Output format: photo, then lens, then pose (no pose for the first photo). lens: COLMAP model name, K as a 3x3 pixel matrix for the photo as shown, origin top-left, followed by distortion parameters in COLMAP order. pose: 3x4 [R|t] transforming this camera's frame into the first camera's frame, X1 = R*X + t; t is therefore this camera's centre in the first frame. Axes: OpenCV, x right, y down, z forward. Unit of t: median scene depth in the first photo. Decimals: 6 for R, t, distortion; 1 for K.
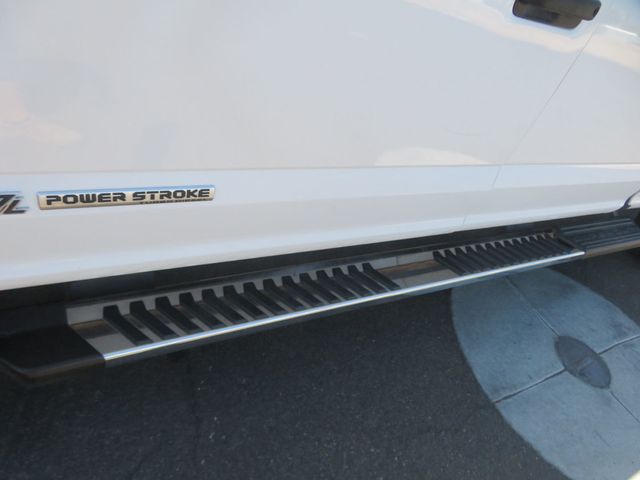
lens RADIAL K [[449.7, 0, 320.0], [0, 449.7, 240.0], [0, 0, 1]] dist [-0.020889, 0.004191]
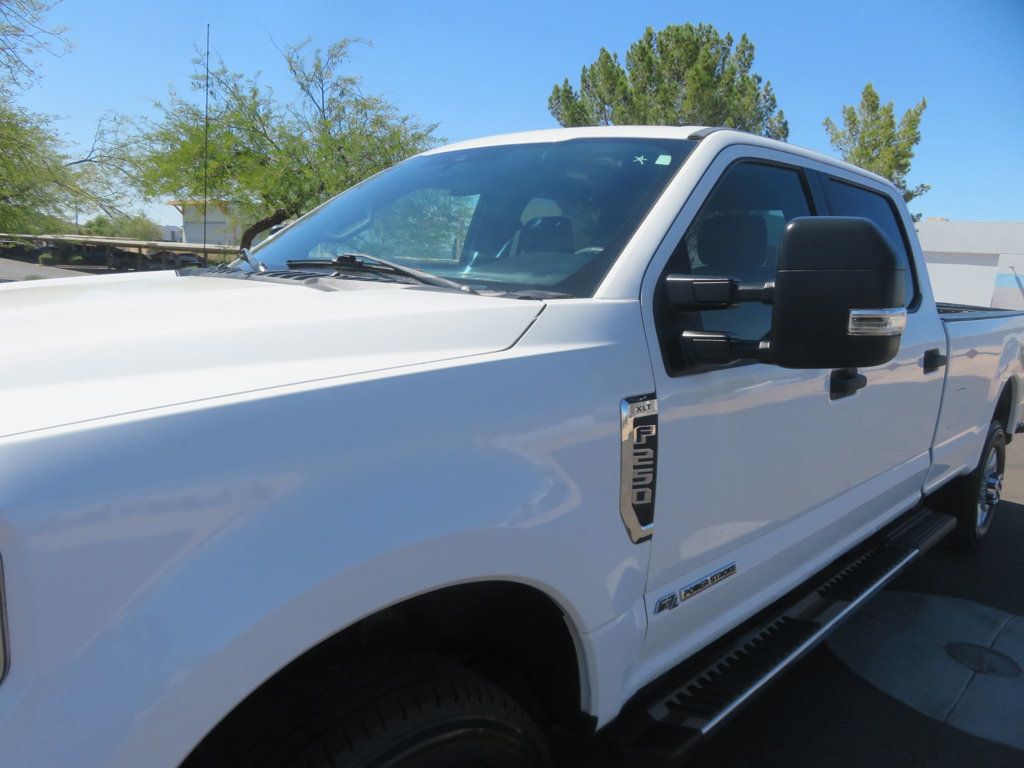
lens RADIAL K [[715.6, 0, 512.0], [0, 715.6, 384.0], [0, 0, 1]] dist [-0.012877, -0.000830]
pose [[0.920433, -0.301948, 0.248257, -0.618968], [0.383355, 0.821443, -0.422221, 0.053516], [-0.076440, 0.483796, 0.871836, -0.607466]]
